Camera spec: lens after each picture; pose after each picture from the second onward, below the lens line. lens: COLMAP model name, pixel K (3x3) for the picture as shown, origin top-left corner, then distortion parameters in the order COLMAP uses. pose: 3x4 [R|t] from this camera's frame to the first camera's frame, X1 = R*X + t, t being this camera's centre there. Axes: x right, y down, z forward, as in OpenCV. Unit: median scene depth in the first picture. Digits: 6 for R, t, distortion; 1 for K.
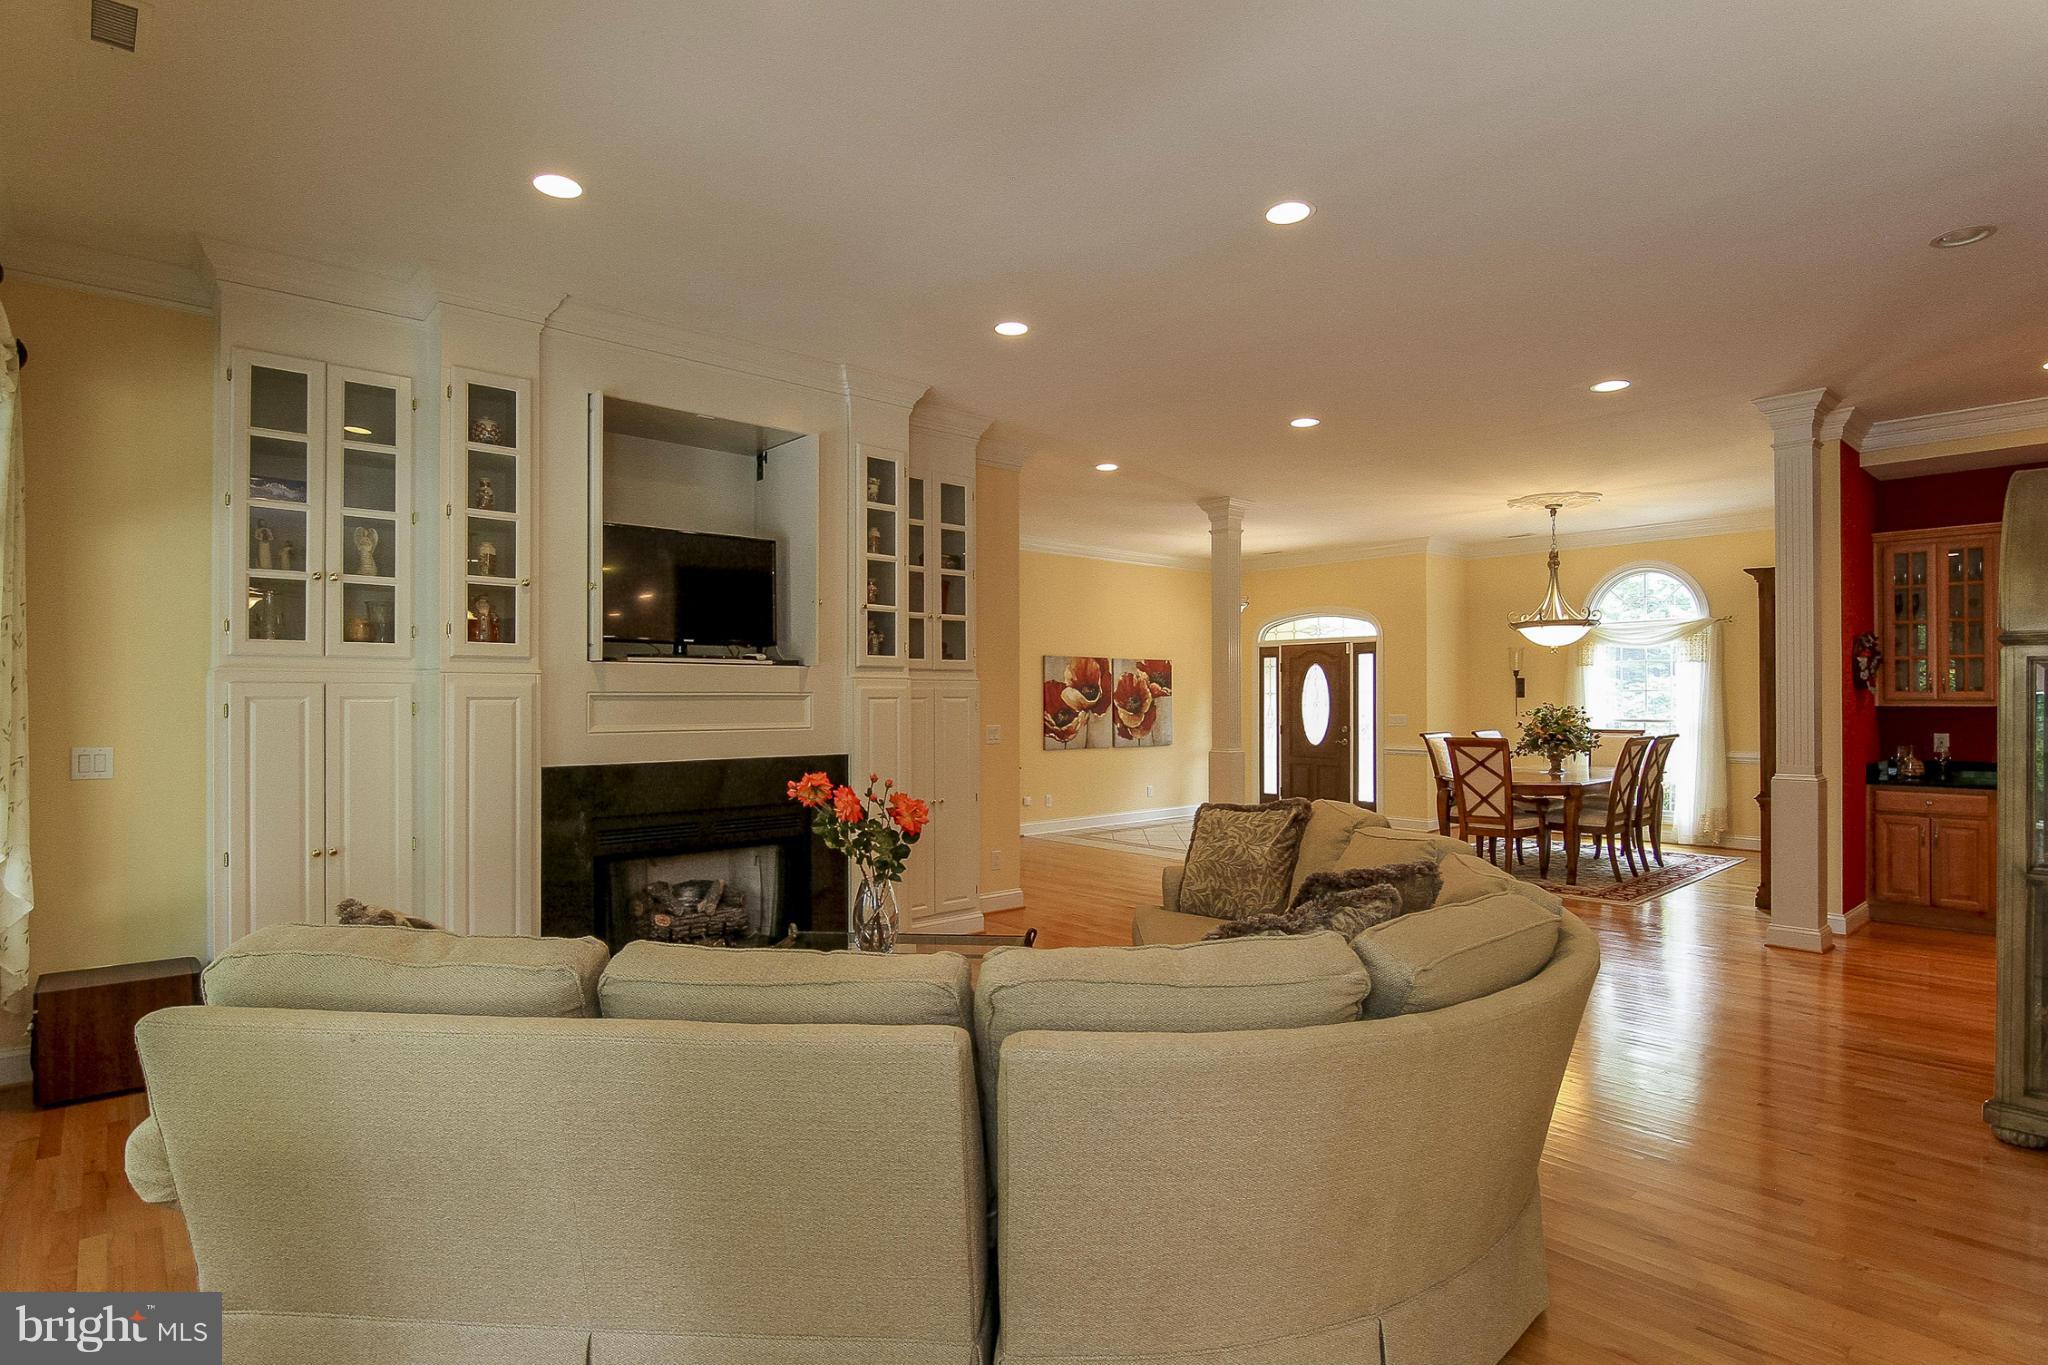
lens RADIAL K [[1052.7, 0, 1027.8], [0, 1052.7, 693.6], [0, 0, 1]] dist [-0.007033, -0.001034]
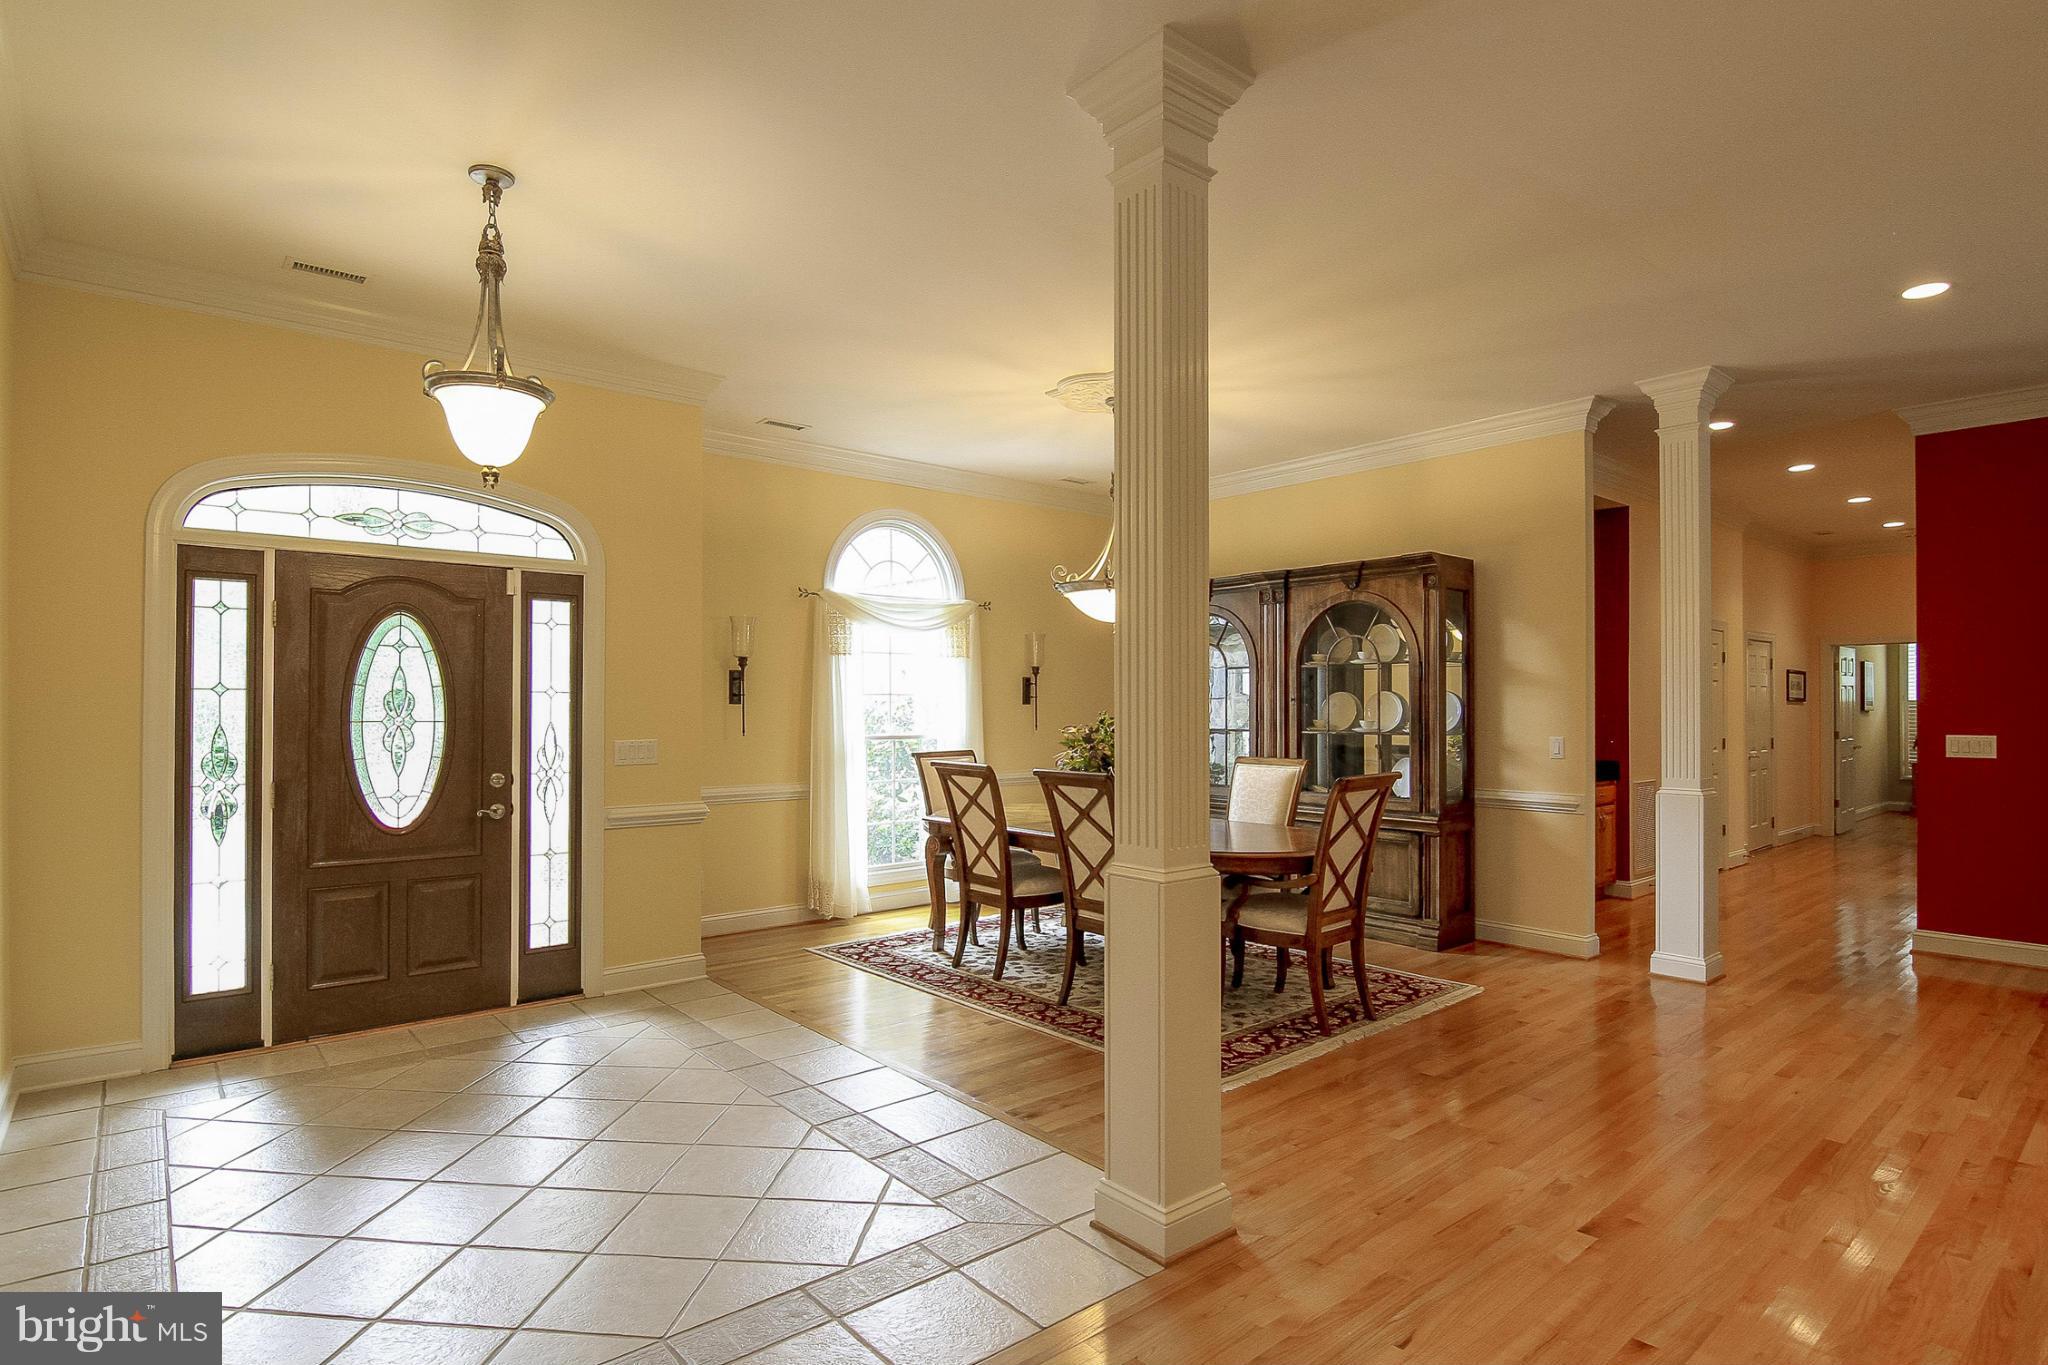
lens RADIAL K [[1052.7, 0, 1027.8], [0, 1052.7, 693.6], [0, 0, 1]] dist [-0.007033, -0.001034]
pose [[0.039070, 0.008786, 0.999198, -0.093681], [-0.007047, 0.999939, -0.008517, 0.002313], [-0.999212, -0.006709, 0.039129, 0.772310]]
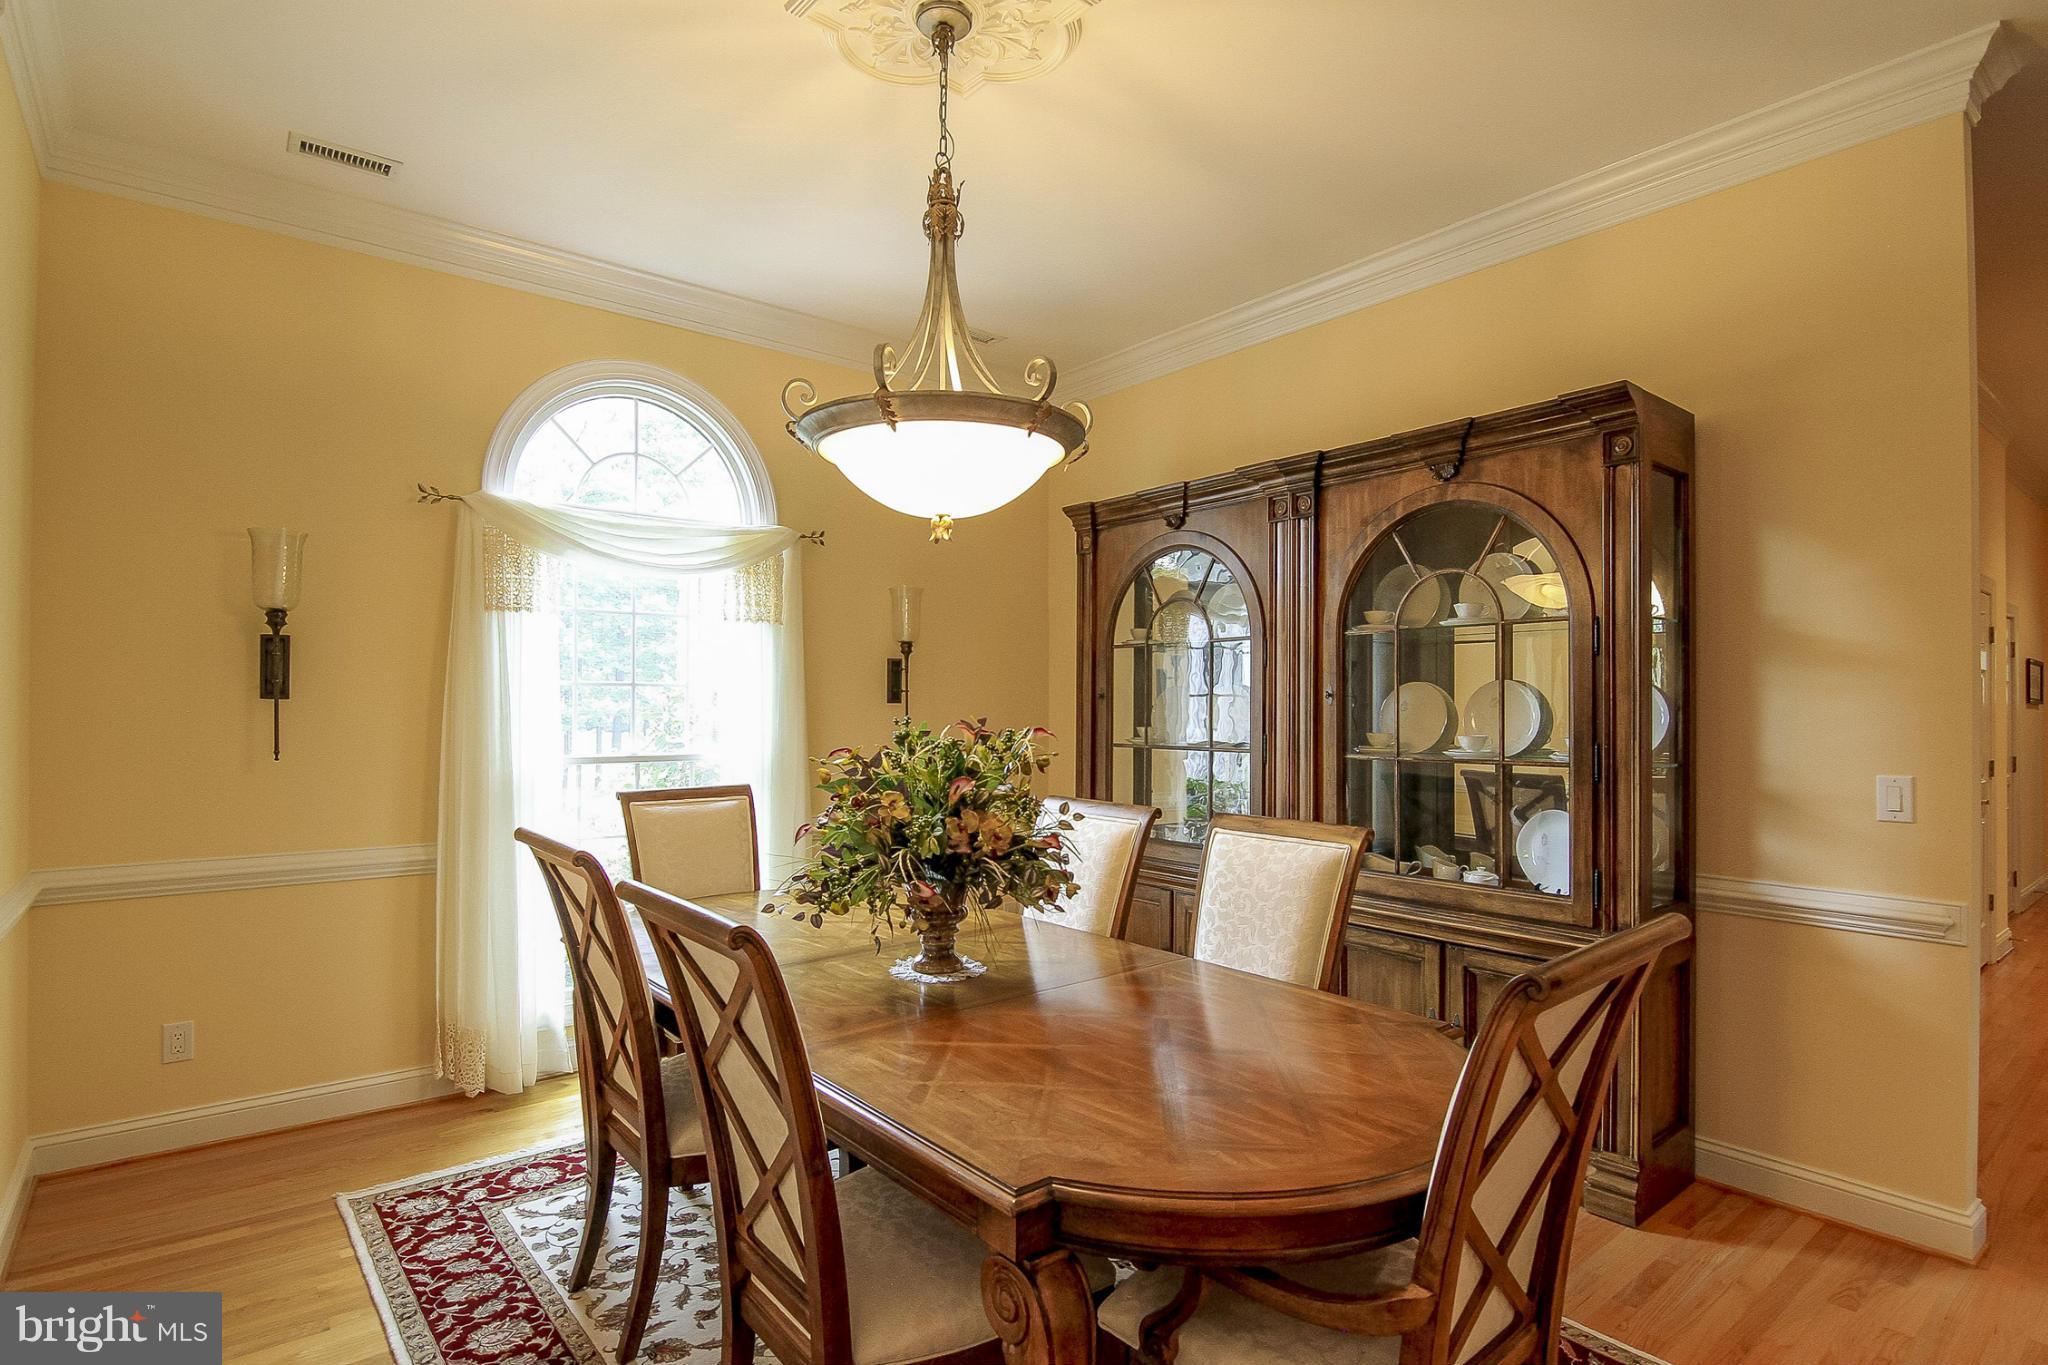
lens RADIAL K [[1041.7, 0, 1058.2], [0, 1041.7, 689.9], [0, 0, 1]] dist [-0.016722, -0.000693]
pose [[0.036708, 0.011895, 0.999255, 0.169830], [-0.010751, 0.999876, -0.011507, 0.002477], [-0.999268, -0.010320, 0.036832, 0.720107]]
